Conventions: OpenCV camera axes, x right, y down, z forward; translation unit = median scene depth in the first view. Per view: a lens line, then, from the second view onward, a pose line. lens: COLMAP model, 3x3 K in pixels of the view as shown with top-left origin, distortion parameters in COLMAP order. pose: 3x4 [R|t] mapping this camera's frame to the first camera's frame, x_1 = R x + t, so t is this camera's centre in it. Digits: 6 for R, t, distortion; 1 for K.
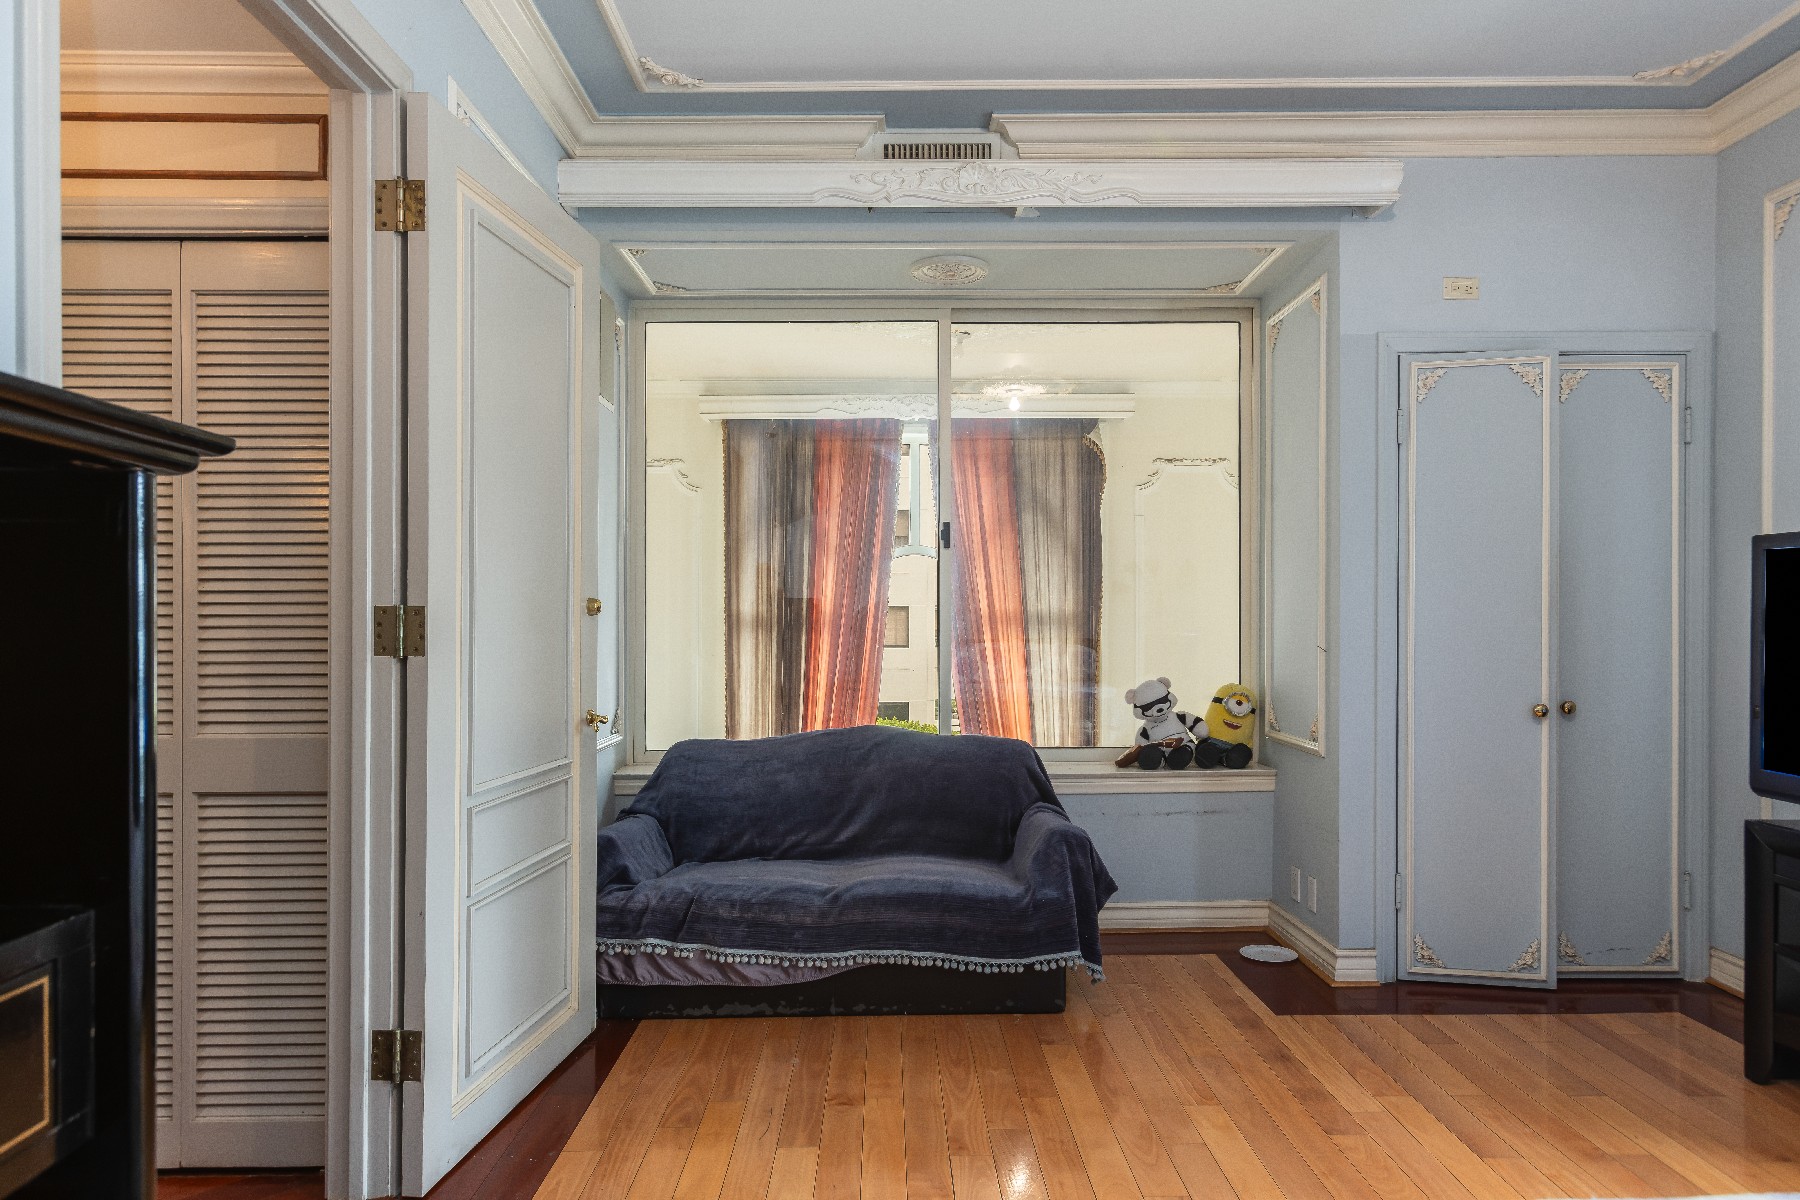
lens RADIAL K [[1135.9, 0, 902.5], [0, 1135.9, 623.0], [0, 0, 1]] dist [-0.002349, -0.000545]
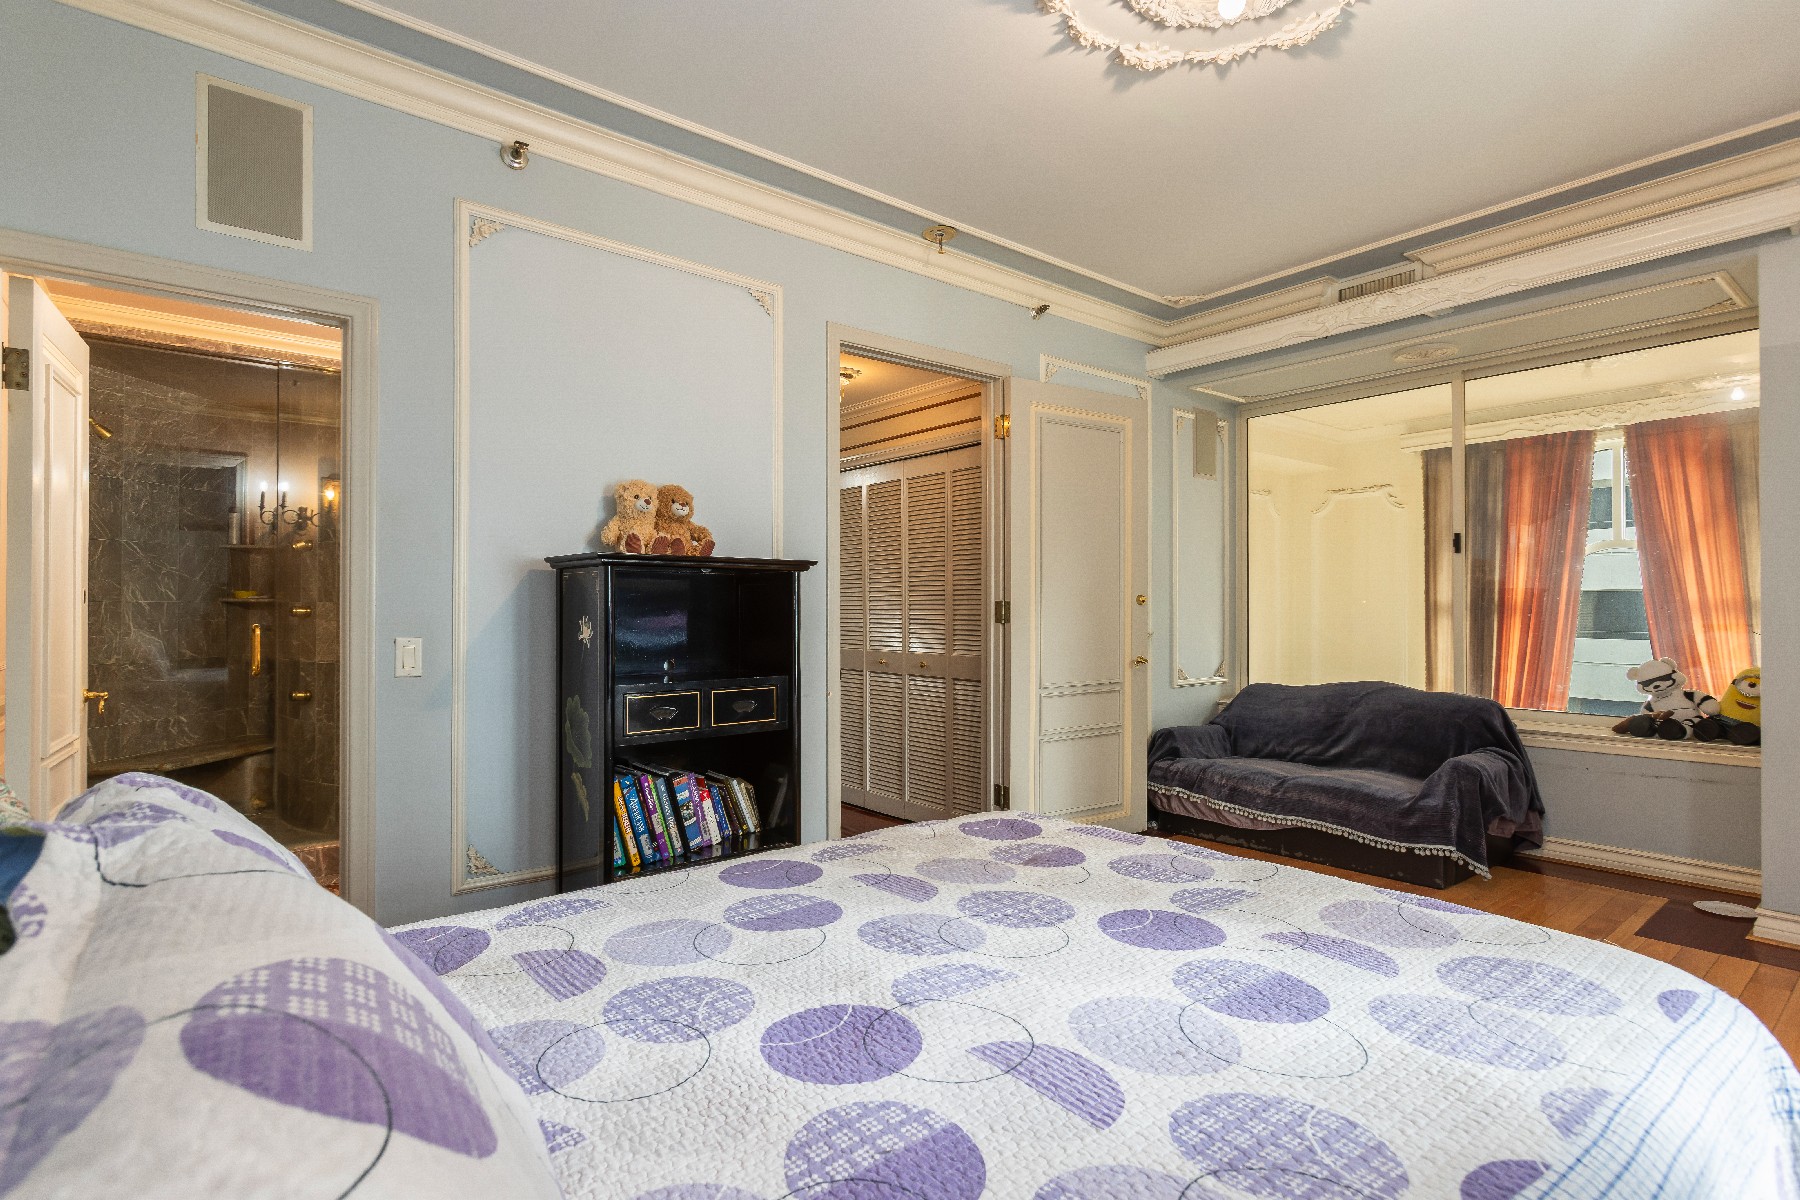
lens RADIAL K [[904.6, 0, 900.0], [0, 904.6, 600.0], [0, 0, 1]] dist [0.001579, 0.000424]
pose [[0.626517, -0.004460, -0.779395, 0.547351], [-0.002930, 0.999963, -0.008077, -0.000850], [0.779402, 0.007344, 0.626481, -0.199118]]
